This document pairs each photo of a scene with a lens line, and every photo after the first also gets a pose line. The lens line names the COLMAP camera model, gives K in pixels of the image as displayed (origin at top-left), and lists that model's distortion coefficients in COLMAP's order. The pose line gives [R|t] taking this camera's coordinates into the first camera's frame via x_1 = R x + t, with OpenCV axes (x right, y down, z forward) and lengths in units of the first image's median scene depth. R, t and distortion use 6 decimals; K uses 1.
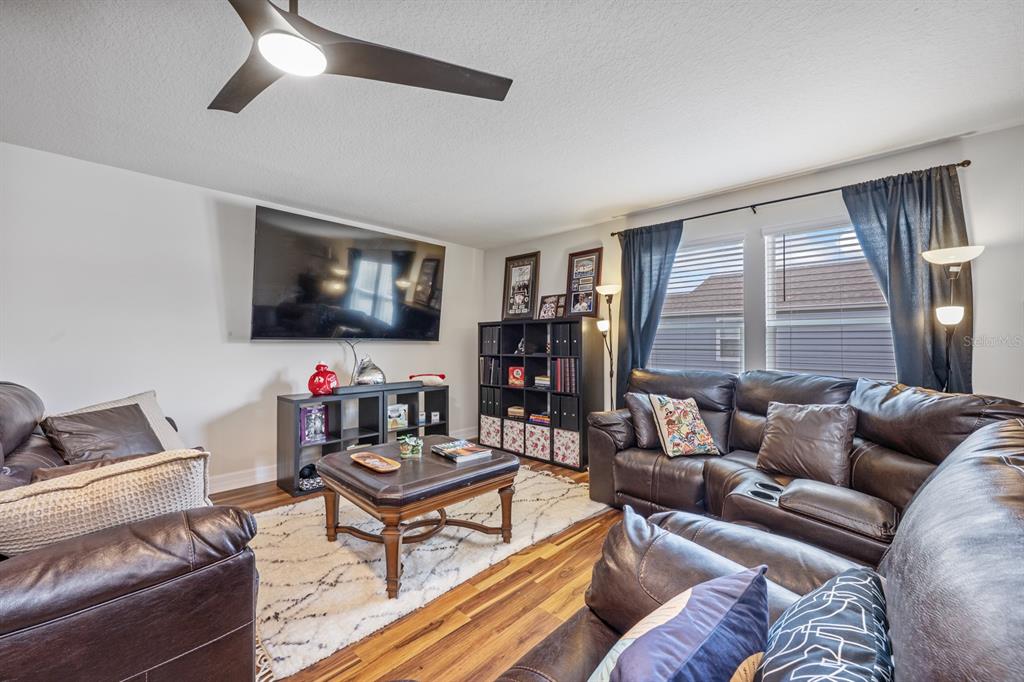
lens RADIAL K [[410.5, 0, 490.7], [0, 410.5, 337.8], [0, 0, 1]] dist [0.000084, 0.000097]
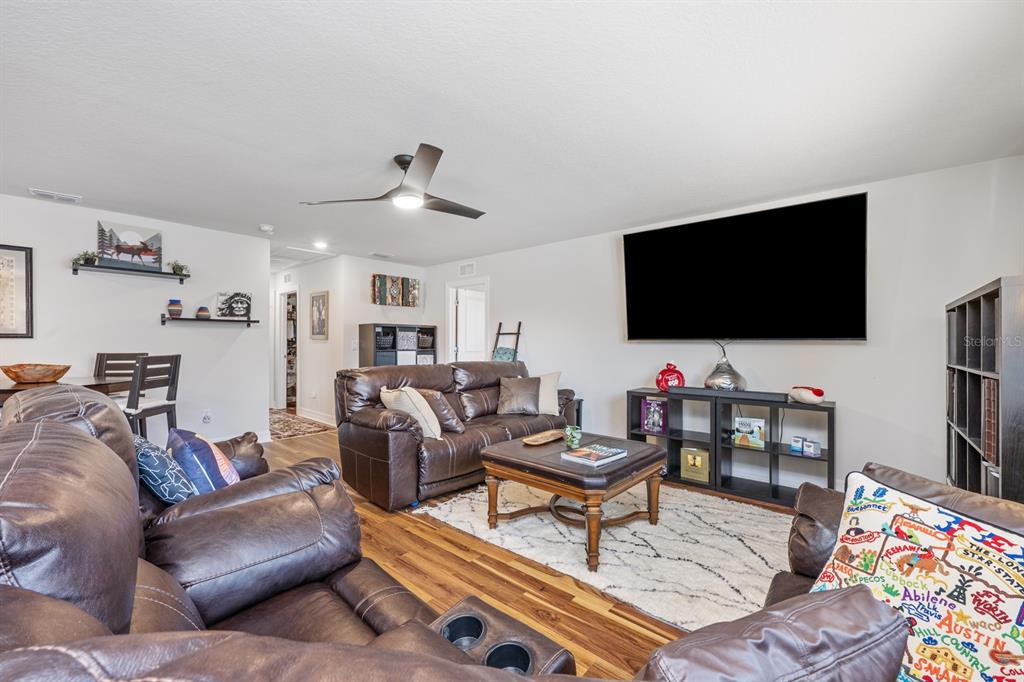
lens RADIAL K [[406.6, 0, 514.1], [0, 406.6, 343.7], [0, 0, 1]] dist [-0.000049, 0.000105]
pose [[0.084948, 0.004963, -0.996373, 0.926508], [0.012368, 0.999905, 0.006035, 0.005370], [0.996309, -0.012835, 0.084879, 0.795602]]
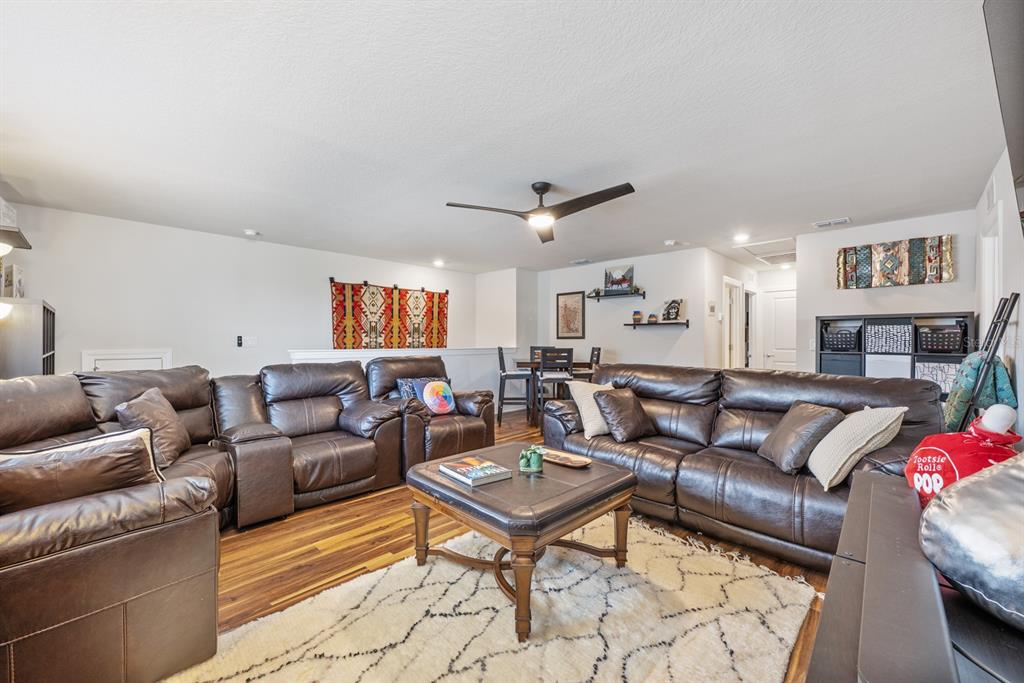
lens RADIAL K [[406.6, 0, 514.1], [0, 406.6, 344.2], [0, 0, 1]] dist [-0.000049, 0.000105]
pose [[-0.999111, -0.002307, -0.042105, -0.125685], [-0.002029, 0.999976, -0.006643, 0.028544], [0.042119, -0.006552, -0.999091, 1.966056]]
